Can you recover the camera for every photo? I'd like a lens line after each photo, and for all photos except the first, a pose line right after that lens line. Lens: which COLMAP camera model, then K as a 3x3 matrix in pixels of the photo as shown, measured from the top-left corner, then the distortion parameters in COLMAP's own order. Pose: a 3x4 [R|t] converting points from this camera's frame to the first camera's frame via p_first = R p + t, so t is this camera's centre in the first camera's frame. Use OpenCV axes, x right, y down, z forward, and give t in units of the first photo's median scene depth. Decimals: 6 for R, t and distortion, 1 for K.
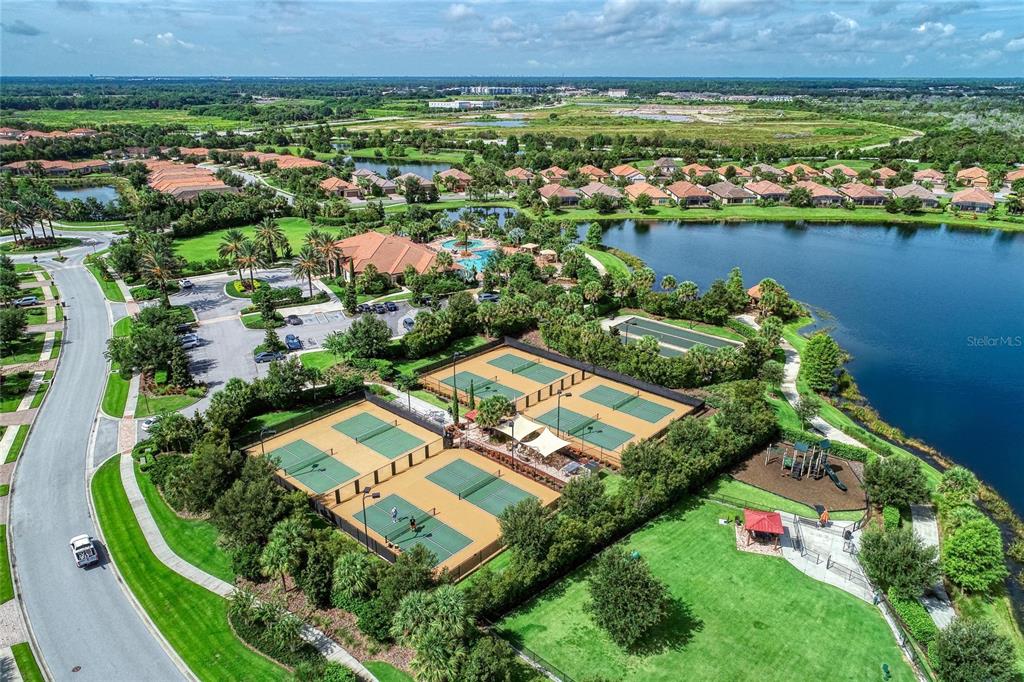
lens RADIAL K [[714.3, 0, 525.5], [0, 714.3, 341.6], [0, 0, 1]] dist [0.001250, 0.000265]
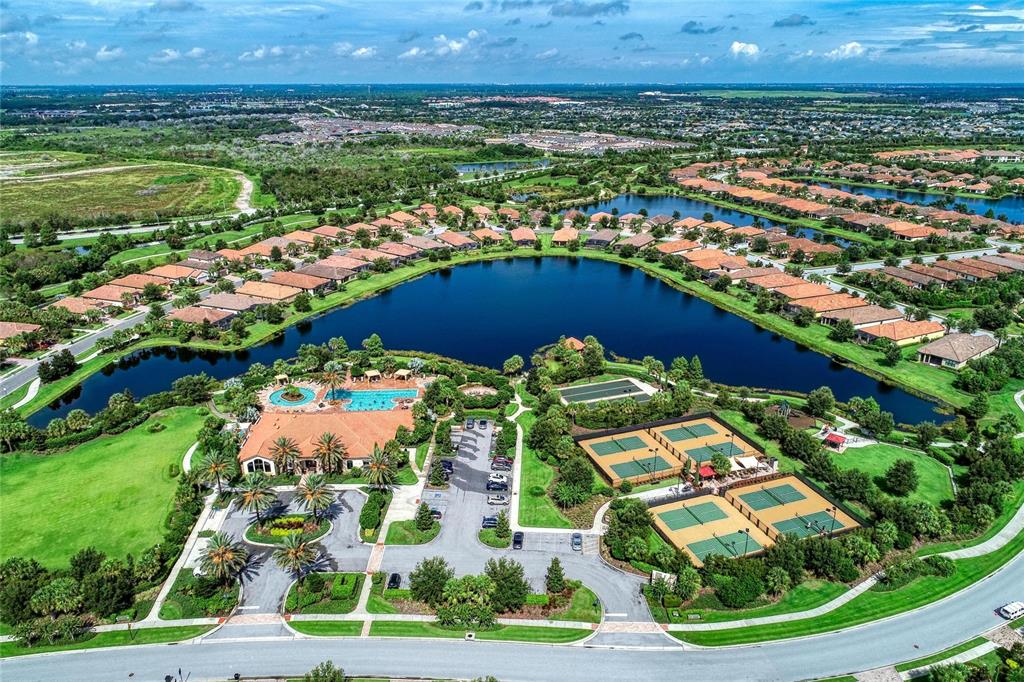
lens RADIAL K [[714.3, 0, 525.5], [0, 714.3, 341.6], [0, 0, 1]] dist [0.001250, 0.000265]
pose [[0.446924, -0.304534, 0.841140, -0.464965], [0.304811, 0.935846, 0.176867, -0.178049], [-0.841040, 0.177343, 0.511078, 0.148261]]
